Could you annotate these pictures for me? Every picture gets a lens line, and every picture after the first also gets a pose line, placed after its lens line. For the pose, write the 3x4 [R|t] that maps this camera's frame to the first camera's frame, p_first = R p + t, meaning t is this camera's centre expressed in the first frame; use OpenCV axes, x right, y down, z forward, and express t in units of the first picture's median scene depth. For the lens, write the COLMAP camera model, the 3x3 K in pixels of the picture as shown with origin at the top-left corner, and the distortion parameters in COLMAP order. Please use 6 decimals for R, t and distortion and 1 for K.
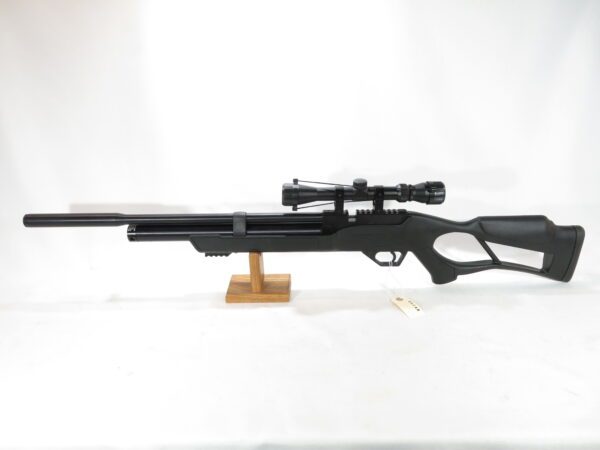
lens RADIAL K [[421.3, 0, 300.0], [0, 421.3, 225.0], [0, 0, 1]] dist [0.006954, 0.003516]
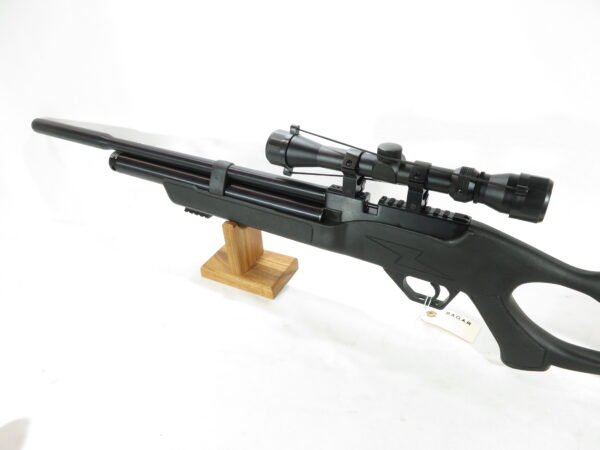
lens RADIAL K [[421.3, 0, 300.0], [0, 421.3, 225.0], [0, 0, 1]] dist [0.006954, 0.003516]
pose [[0.871201, 0.258843, -0.417145, 0.289889], [-0.233707, 0.965919, 0.111270, -0.036055], [0.431730, 0.000552, 0.902003, 0.411474]]
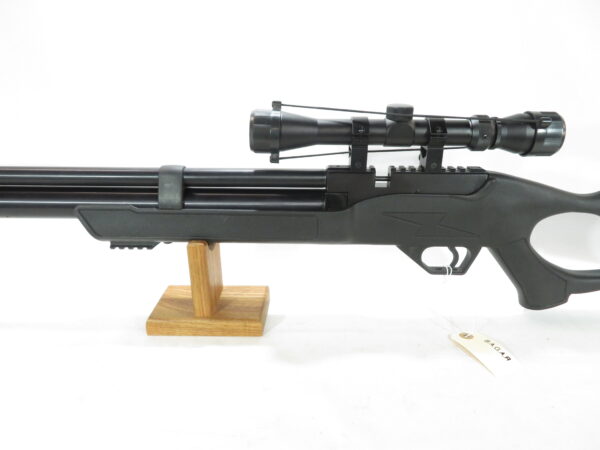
lens RADIAL K [[421.3, 0, 300.0], [0, 421.3, 225.0], [0, 0, 1]] dist [0.006954, 0.003516]
pose [[0.999753, 0.021213, -0.006681, 0.024261], [-0.021541, 0.998332, -0.053568, 0.069816], [0.005533, 0.053698, 0.998542, 0.465795]]
